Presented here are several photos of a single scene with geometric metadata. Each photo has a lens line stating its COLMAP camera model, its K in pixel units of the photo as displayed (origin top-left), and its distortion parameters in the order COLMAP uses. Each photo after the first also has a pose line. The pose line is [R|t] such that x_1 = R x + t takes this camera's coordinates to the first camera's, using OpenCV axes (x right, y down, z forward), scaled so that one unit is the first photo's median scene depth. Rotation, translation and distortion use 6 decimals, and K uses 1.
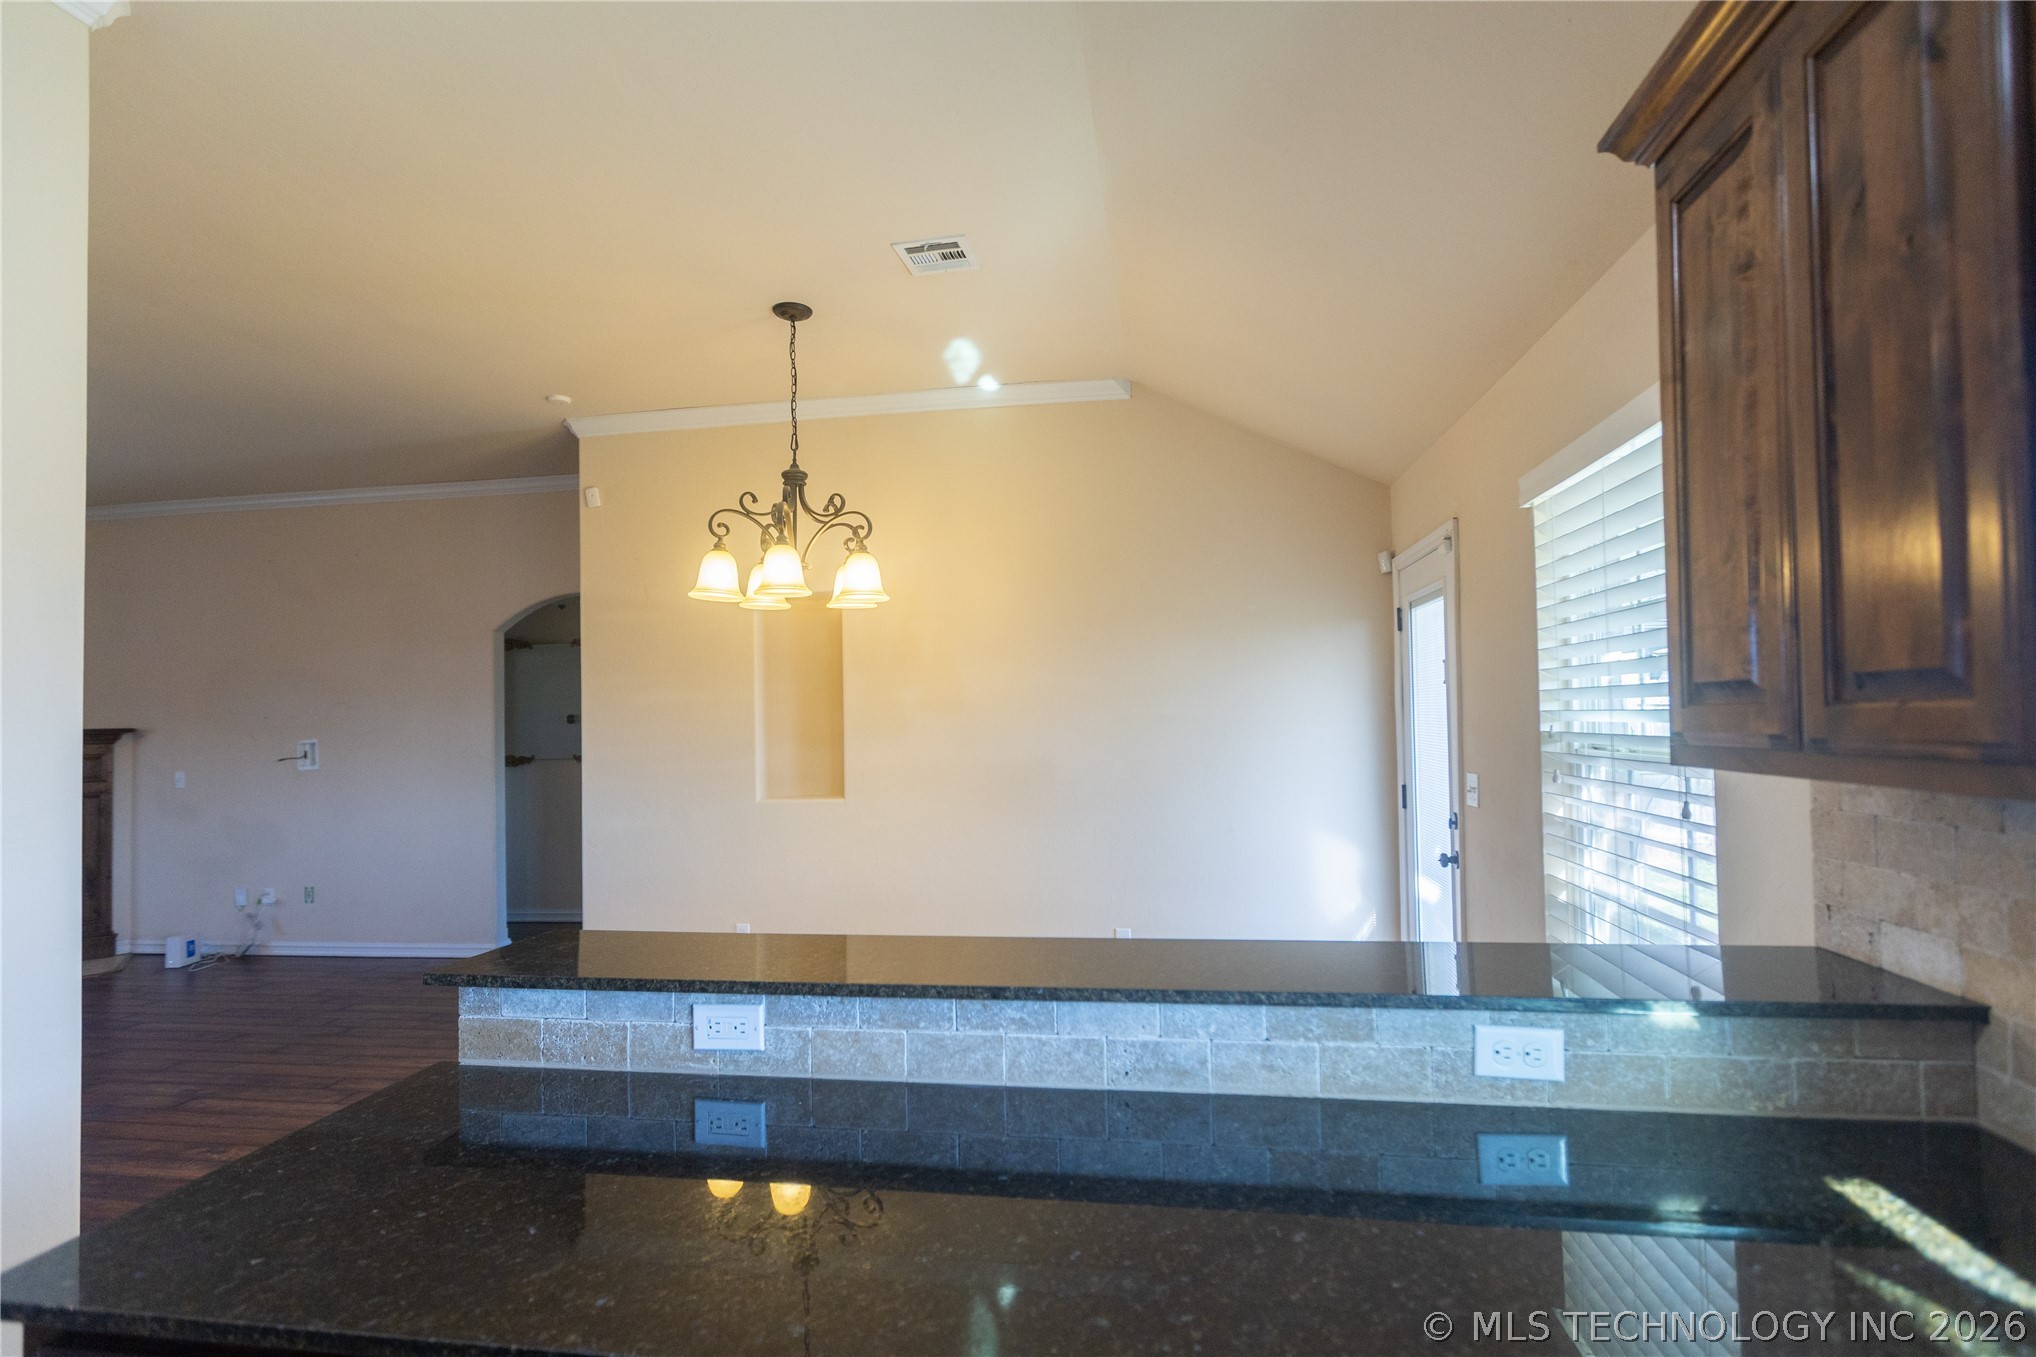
lens RADIAL K [[976.8, 0, 1011.6], [0, 976.8, 700.0], [0, 0, 1]] dist [0.002784, 0.000725]
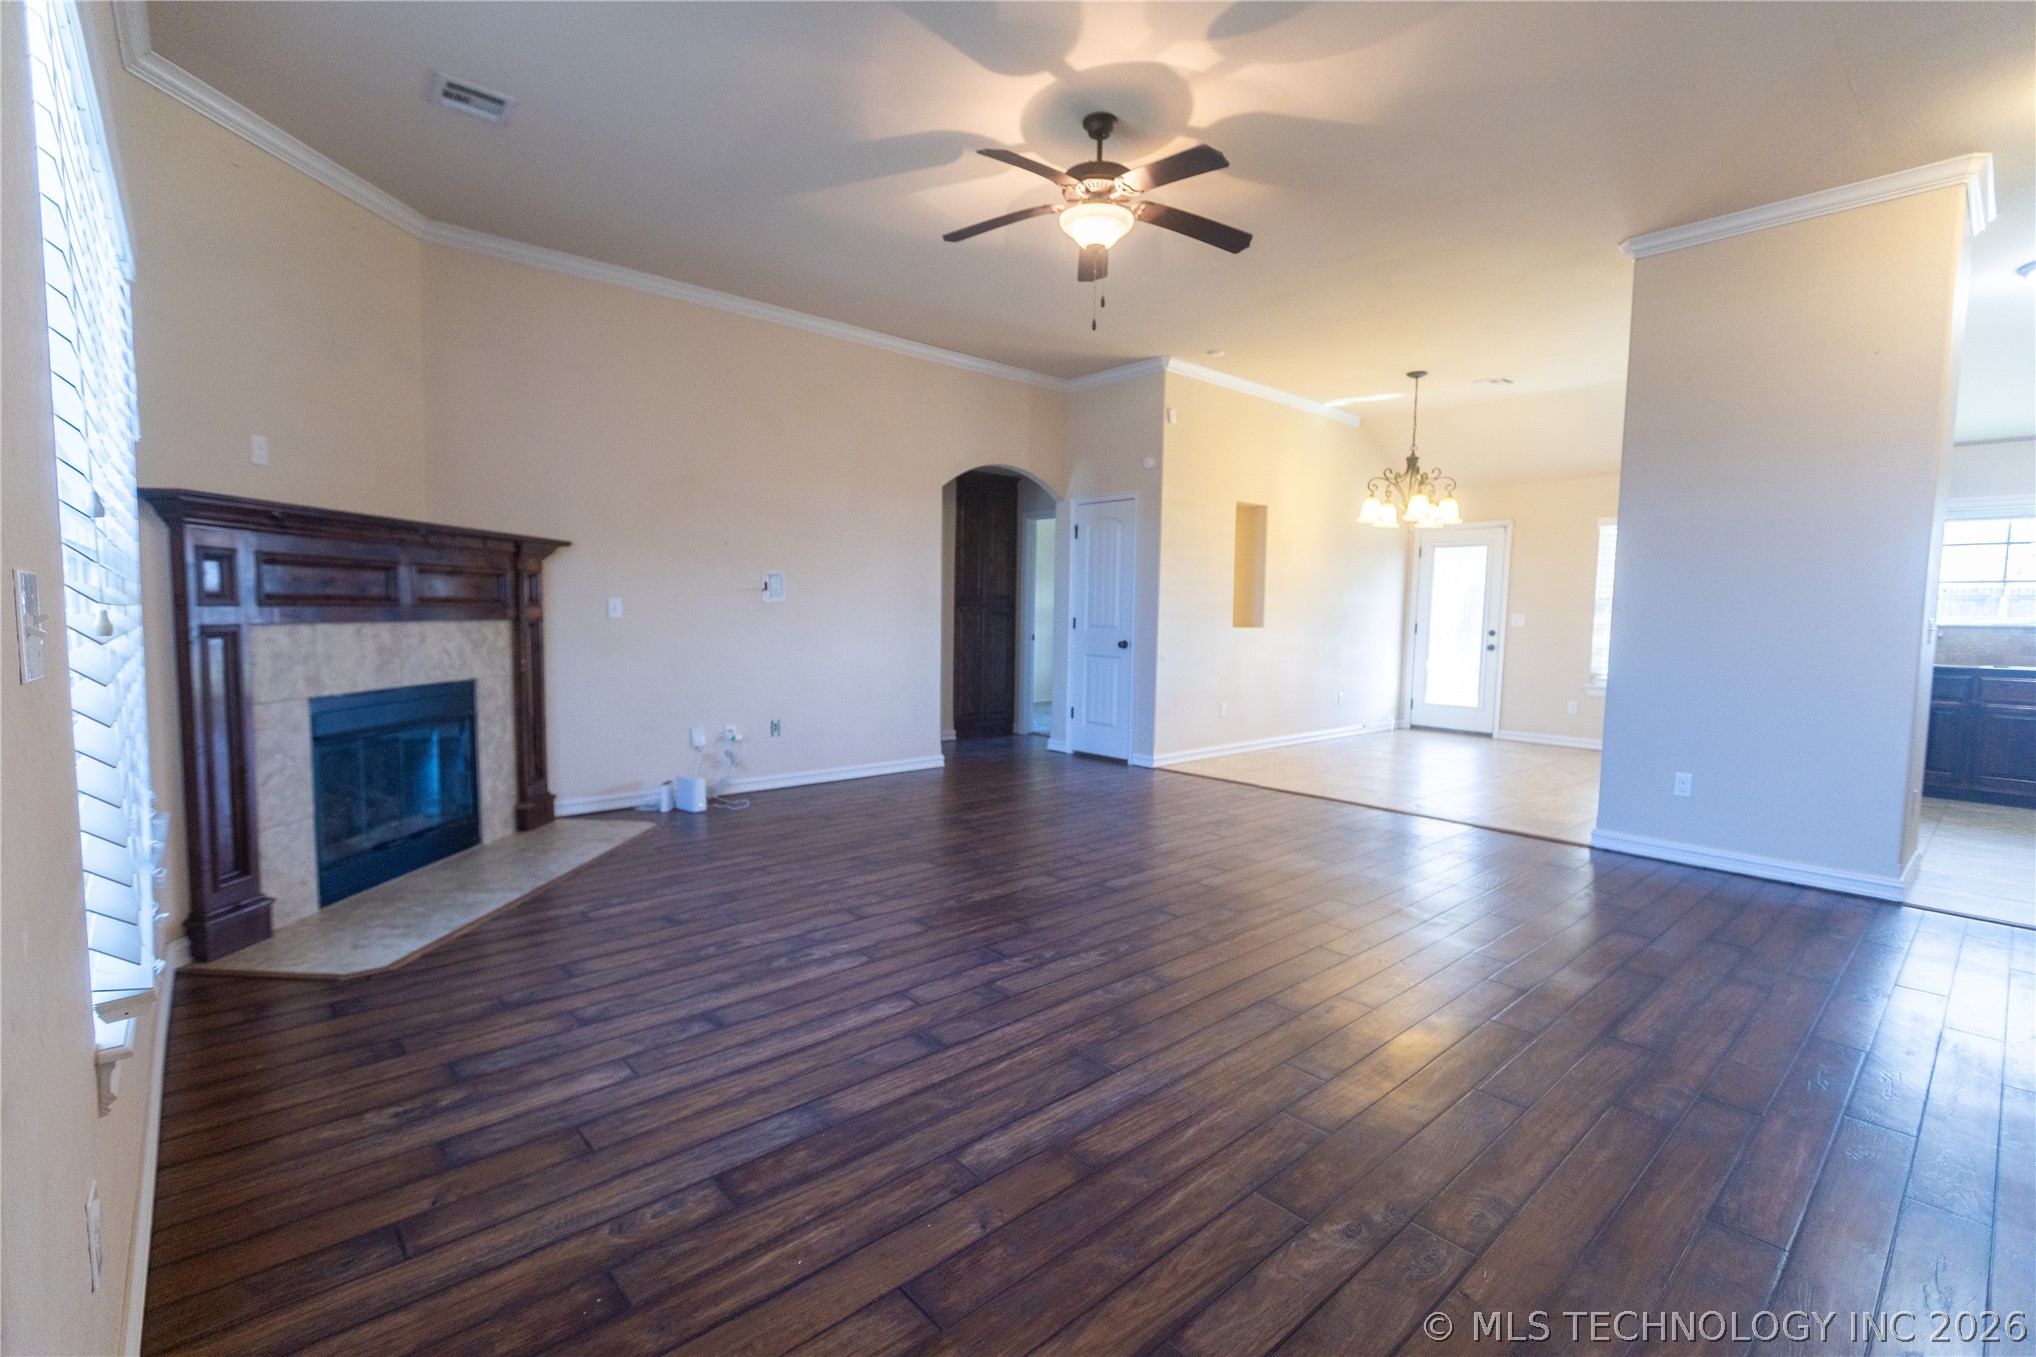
lens RADIAL K [[907.0, 0, 1009.6], [0, 907.0, 679.2], [0, 0, 1]] dist [0.000820, -0.000040]
pose [[0.637198, -0.024485, 0.770311, -2.364762], [-0.048883, 0.996199, 0.072101, 0.135085], [-0.769148, -0.083598, 0.633579, 0.453702]]
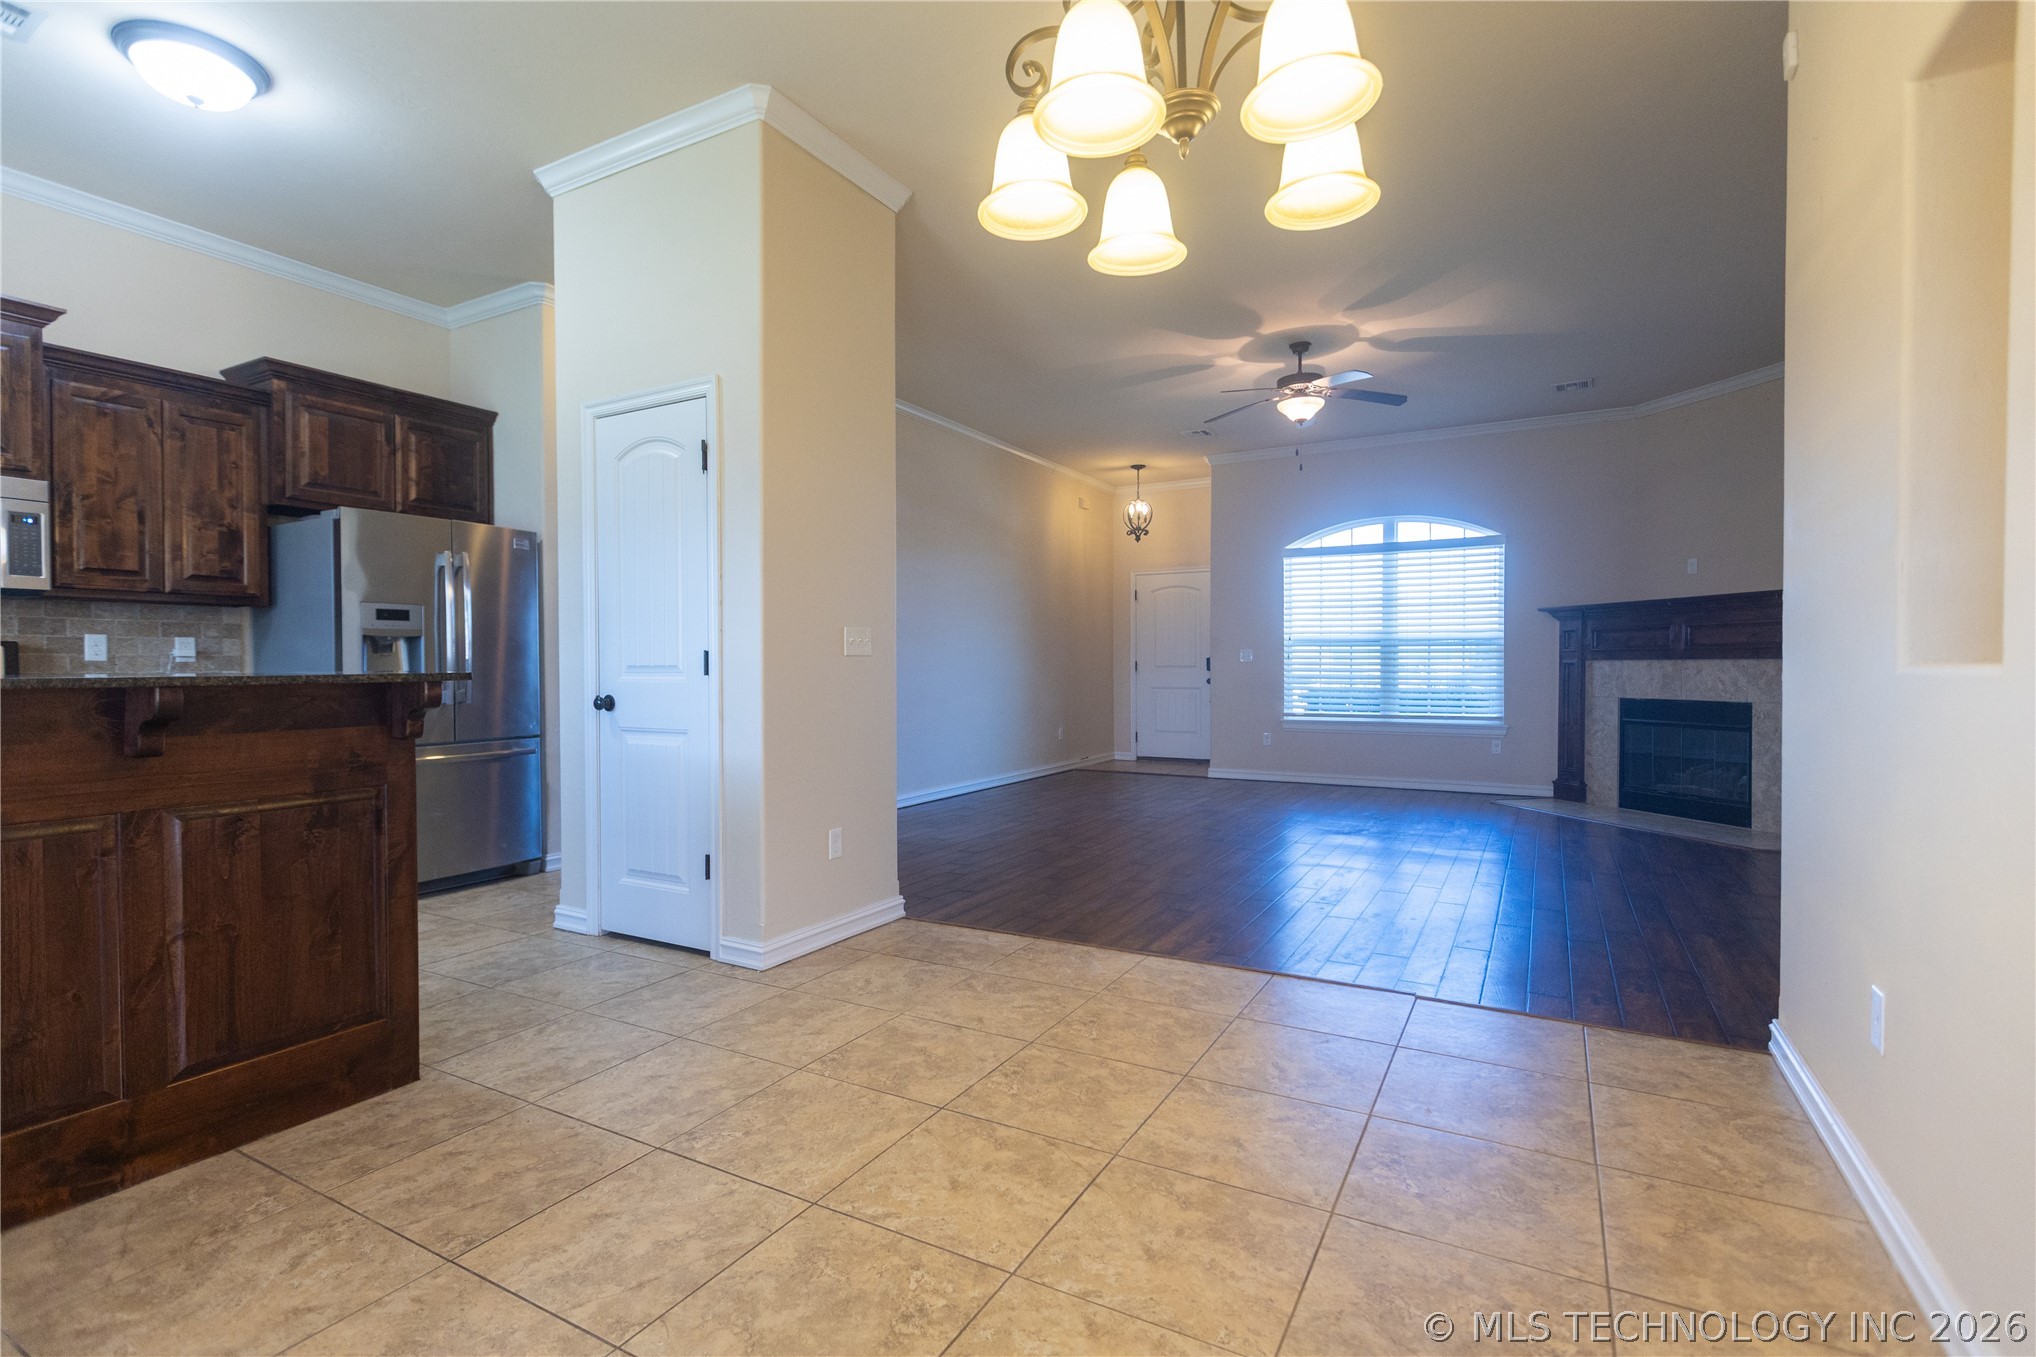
lens RADIAL K [[949.8, 0, 1018.0], [0, 949.8, 678.5], [0, 0, 1]] dist [0.003179, 0.000280]
pose [[-0.343024, 0.038563, -0.938535, 0.256449], [0.033301, 0.999028, 0.028877, 0.120398], [0.938736, -0.021349, -0.343975, 1.152854]]
